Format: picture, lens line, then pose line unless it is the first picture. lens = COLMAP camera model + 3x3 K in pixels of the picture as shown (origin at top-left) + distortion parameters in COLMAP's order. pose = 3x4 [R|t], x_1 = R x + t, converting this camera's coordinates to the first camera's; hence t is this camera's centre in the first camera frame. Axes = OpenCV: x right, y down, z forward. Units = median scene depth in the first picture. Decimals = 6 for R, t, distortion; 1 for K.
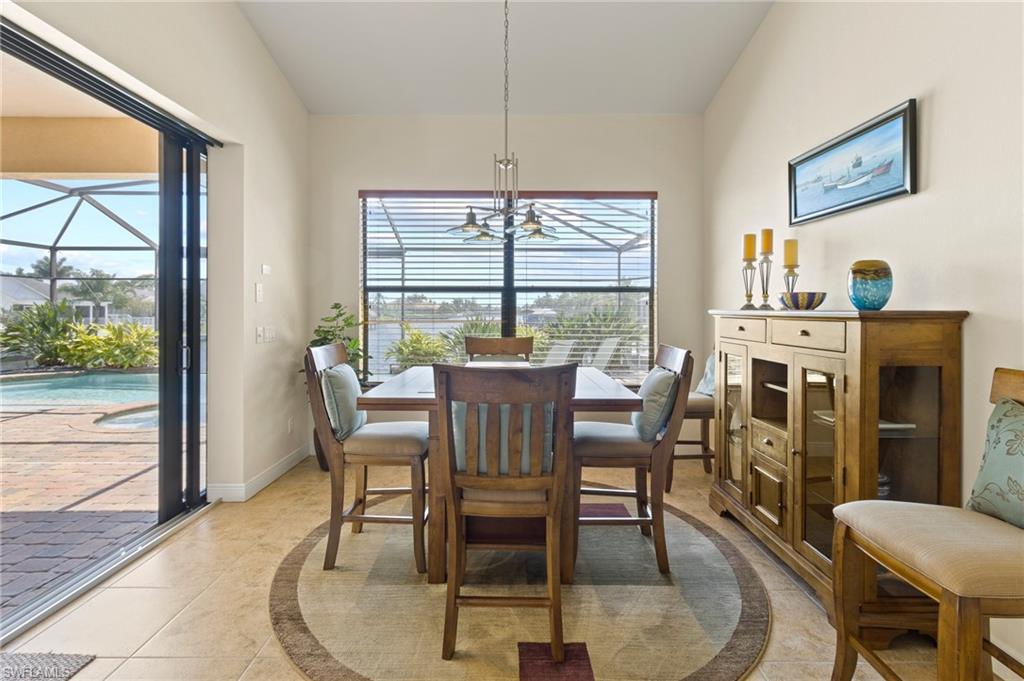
lens RADIAL K [[487.8, 0, 511.9], [0, 487.8, 312.2], [0, 0, 1]] dist [0.004875, -0.002054]
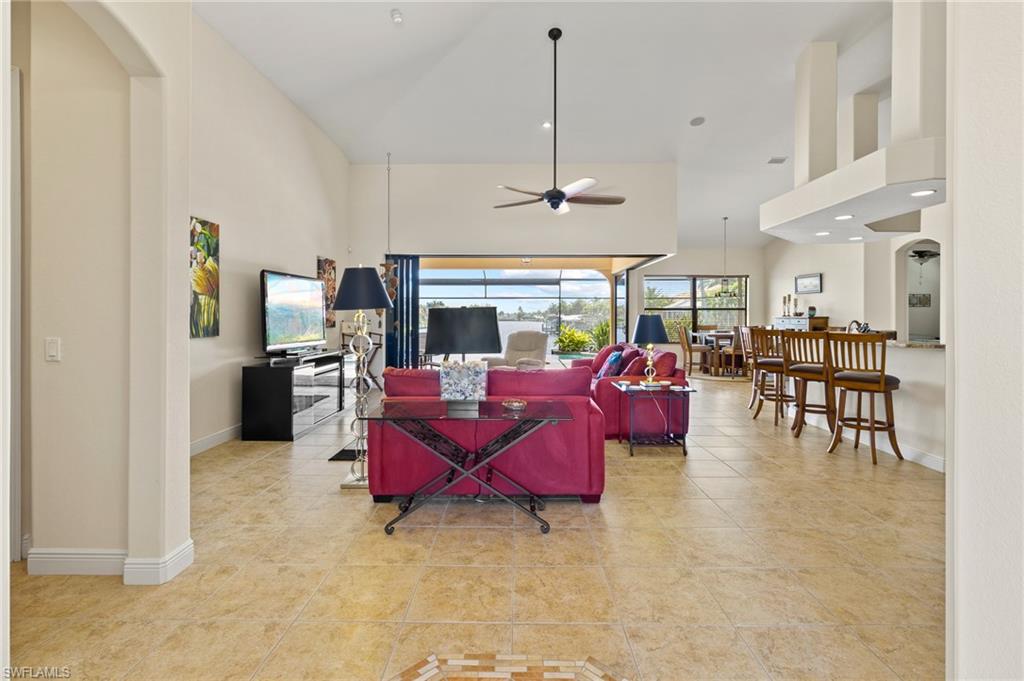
lens RADIAL K [[487.8, 0, 518.8], [0, 487.8, 325.7], [0, 0, 1]] dist [0.004875, -0.002054]
pose [[0.999983, -0.002497, 0.005294, -1.084926], [0.002413, 0.999873, 0.015740, 0.001345], [-0.005333, -0.015727, 0.999862, -1.887959]]
